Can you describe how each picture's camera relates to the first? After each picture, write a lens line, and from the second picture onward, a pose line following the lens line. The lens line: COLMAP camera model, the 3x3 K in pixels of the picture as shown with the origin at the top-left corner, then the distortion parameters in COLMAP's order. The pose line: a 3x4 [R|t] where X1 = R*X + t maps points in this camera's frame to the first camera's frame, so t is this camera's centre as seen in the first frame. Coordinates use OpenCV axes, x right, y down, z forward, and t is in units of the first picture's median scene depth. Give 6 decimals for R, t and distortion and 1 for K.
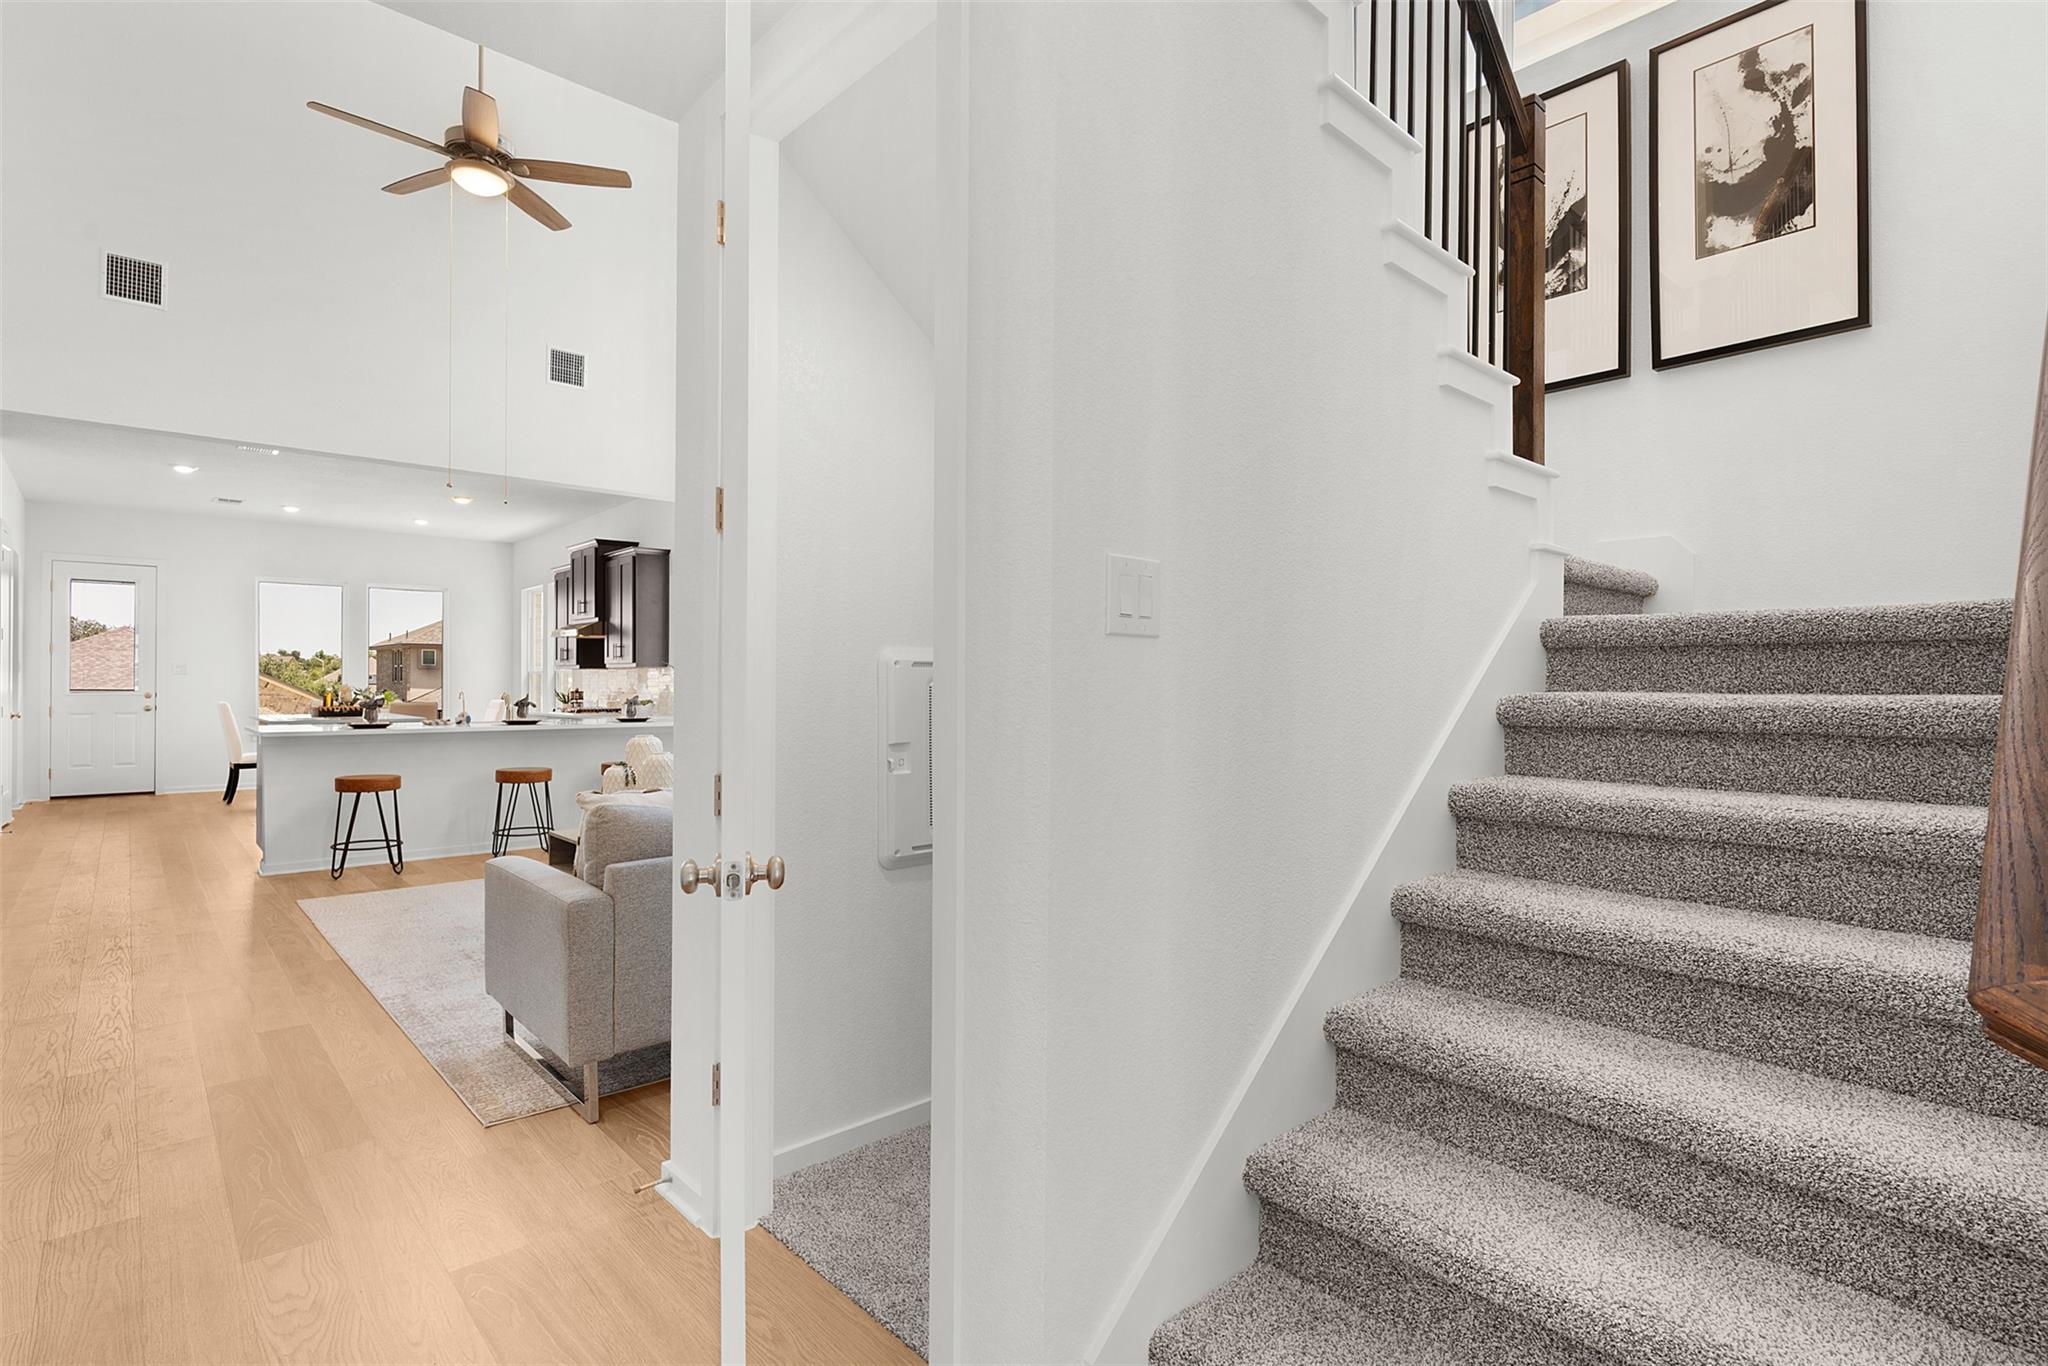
lens RADIAL K [[1000.8, 0, 1024.7], [0, 1000.8, 680.4], [0, 0, 1]] dist [0.010451, 0.000625]
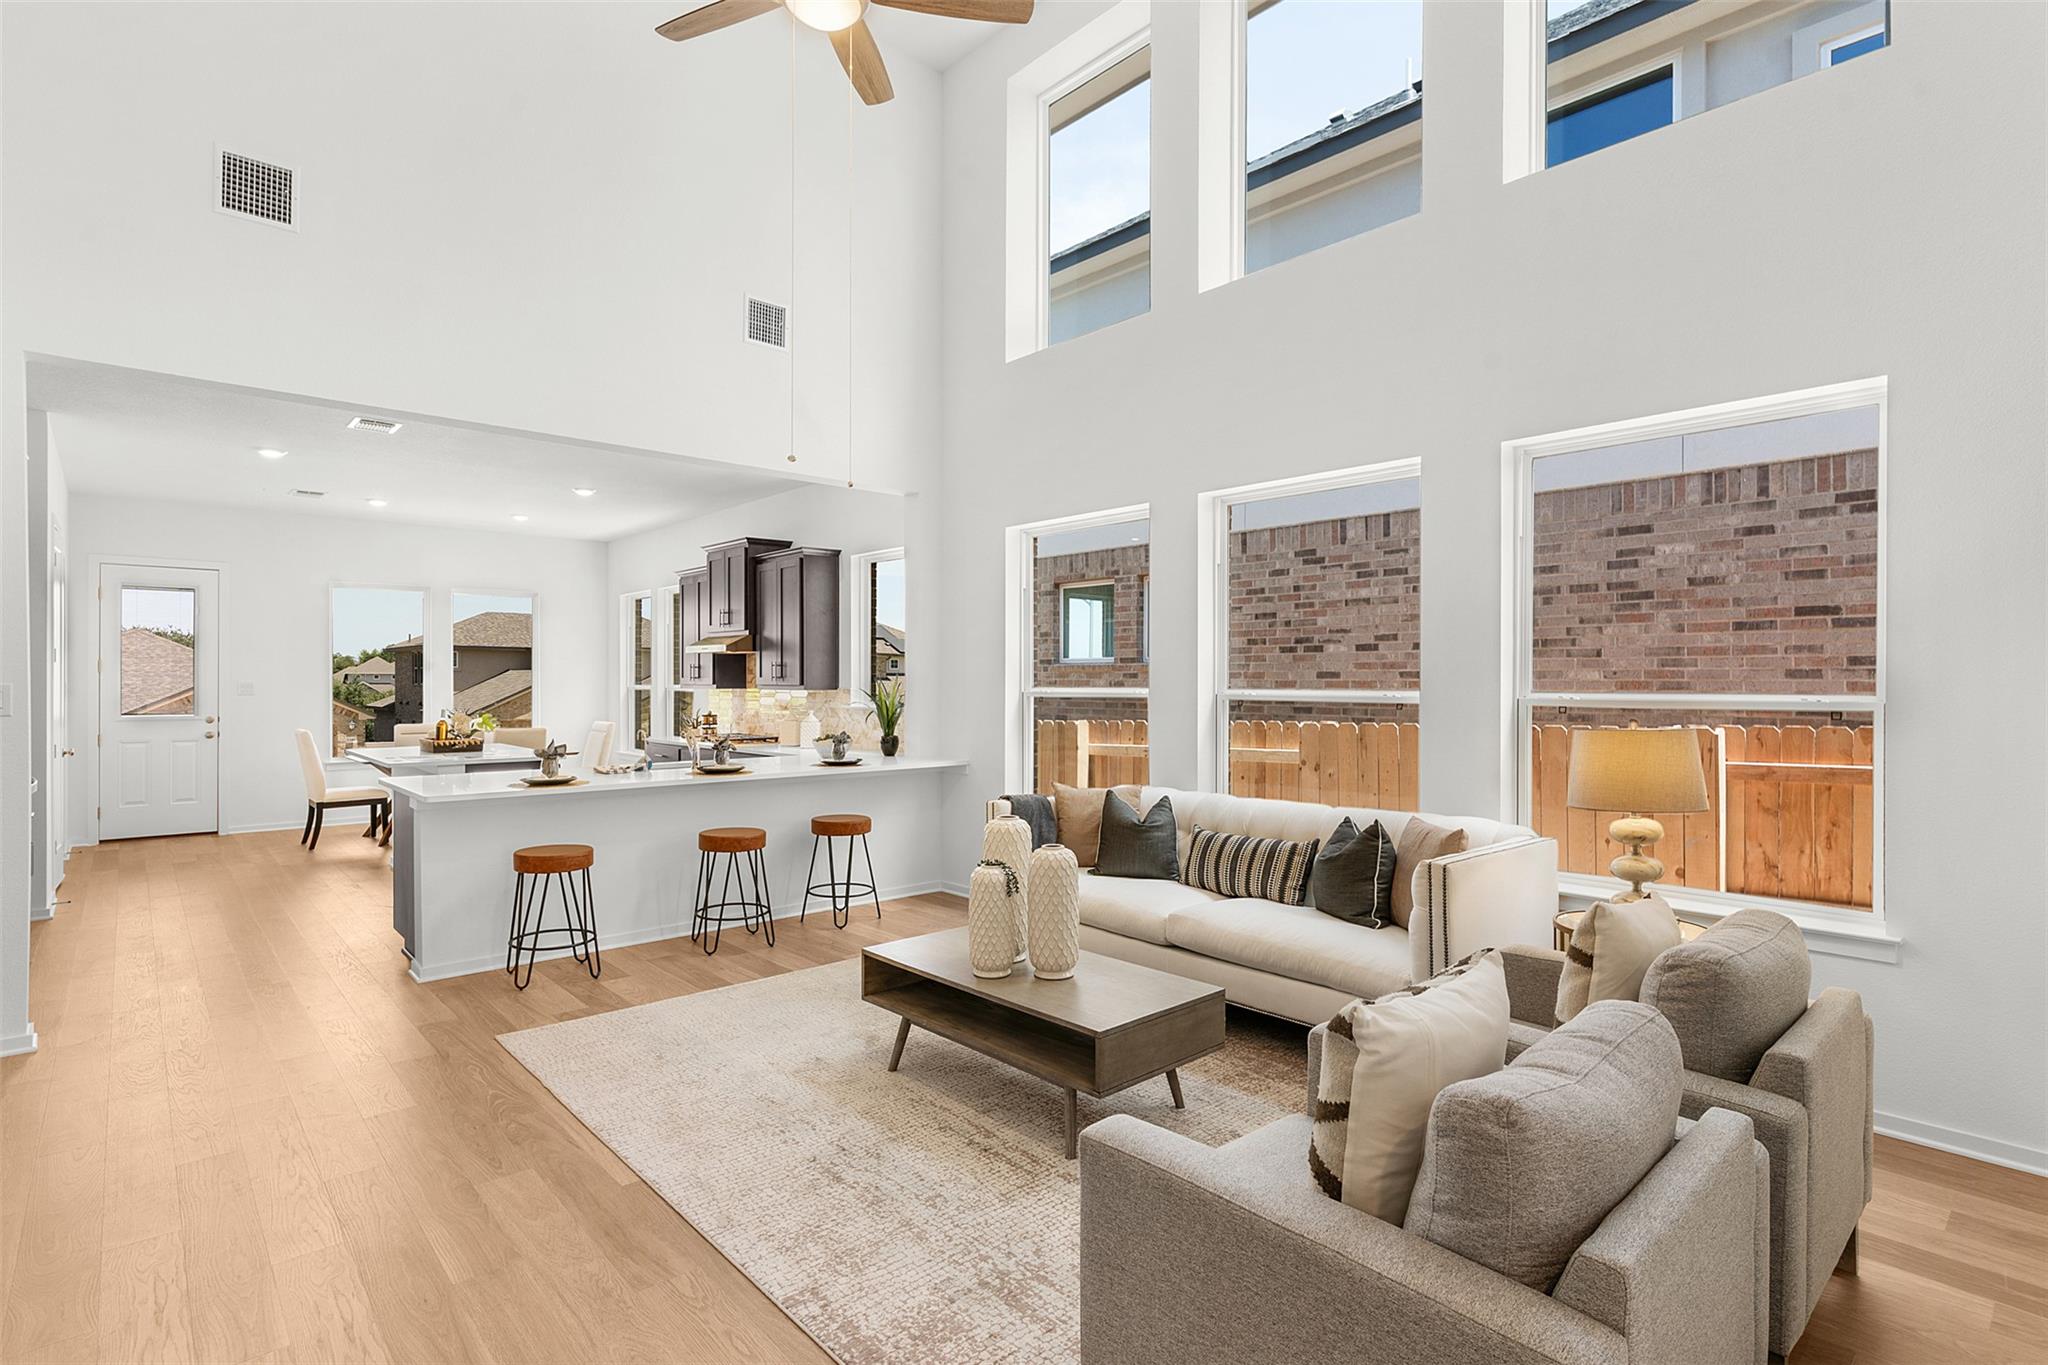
lens RADIAL K [[1000.8, 0, 1030.9], [0, 1000.8, 682.3], [0, 0, 1]] dist [0.010451, 0.000625]
pose [[0.999992, -0.002150, 0.003344, -0.196842], [0.002132, 0.999984, 0.005224, -0.023372], [-0.003355, -0.005217, 0.999981, 0.159289]]
